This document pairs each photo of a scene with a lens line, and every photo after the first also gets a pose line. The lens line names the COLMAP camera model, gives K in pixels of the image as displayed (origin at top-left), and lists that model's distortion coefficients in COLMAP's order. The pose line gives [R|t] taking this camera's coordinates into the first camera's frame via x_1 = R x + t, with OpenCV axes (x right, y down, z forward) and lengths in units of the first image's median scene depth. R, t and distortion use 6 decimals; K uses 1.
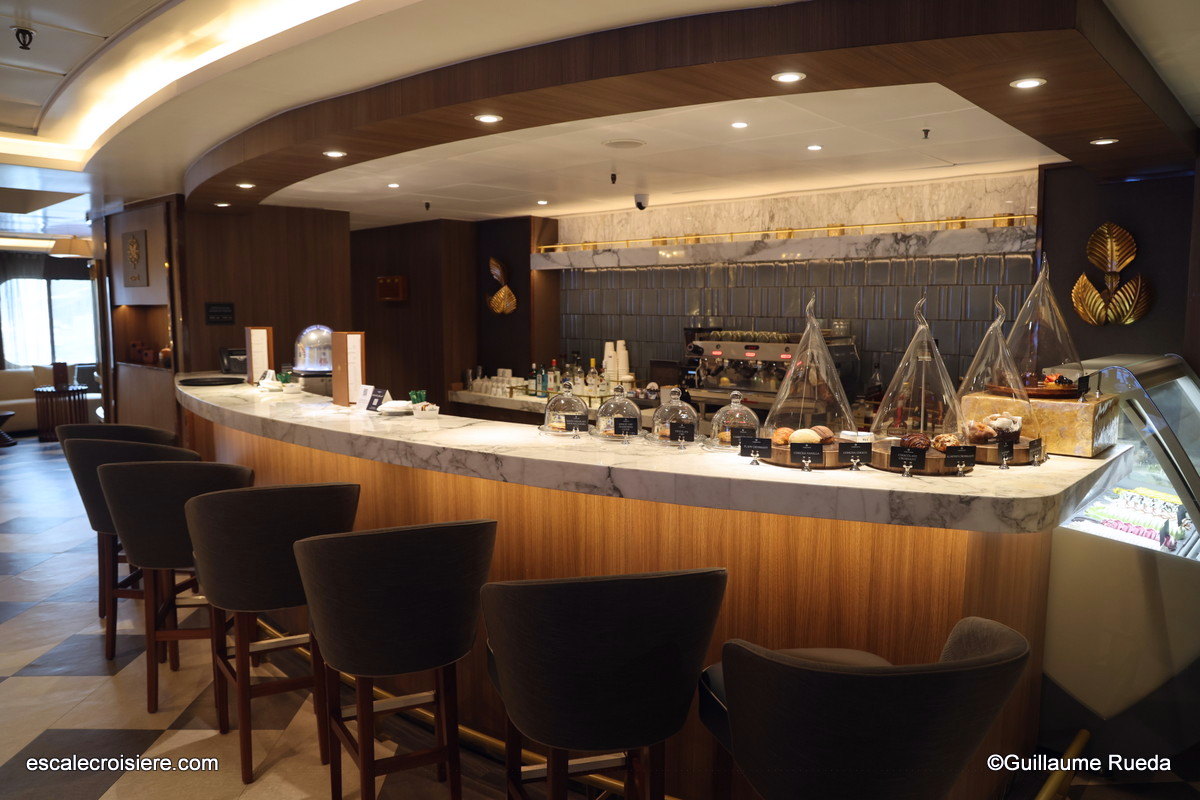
lens RADIAL K [[839.1, 0, 594.7], [0, 839.1, 397.9], [0, 0, 1]] dist [-0.039298, 0.012436]
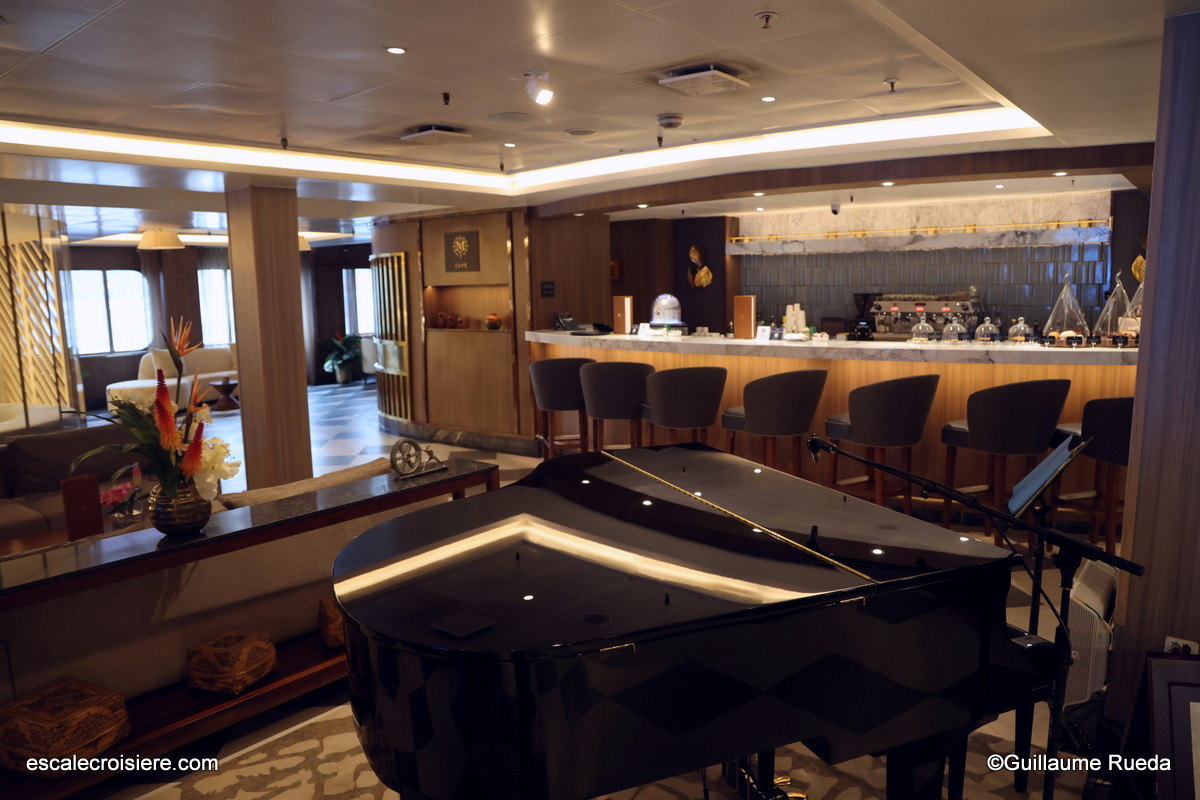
lens RADIAL K [[839.1, 0, 605.2], [0, 839.1, 407.3], [0, 0, 1]] dist [-0.039298, 0.012436]
pose [[0.995795, -0.032842, 0.085517, -0.510846], [0.029570, 0.998791, 0.039262, 0.050614], [-0.086703, -0.036569, 0.995563, -0.480025]]
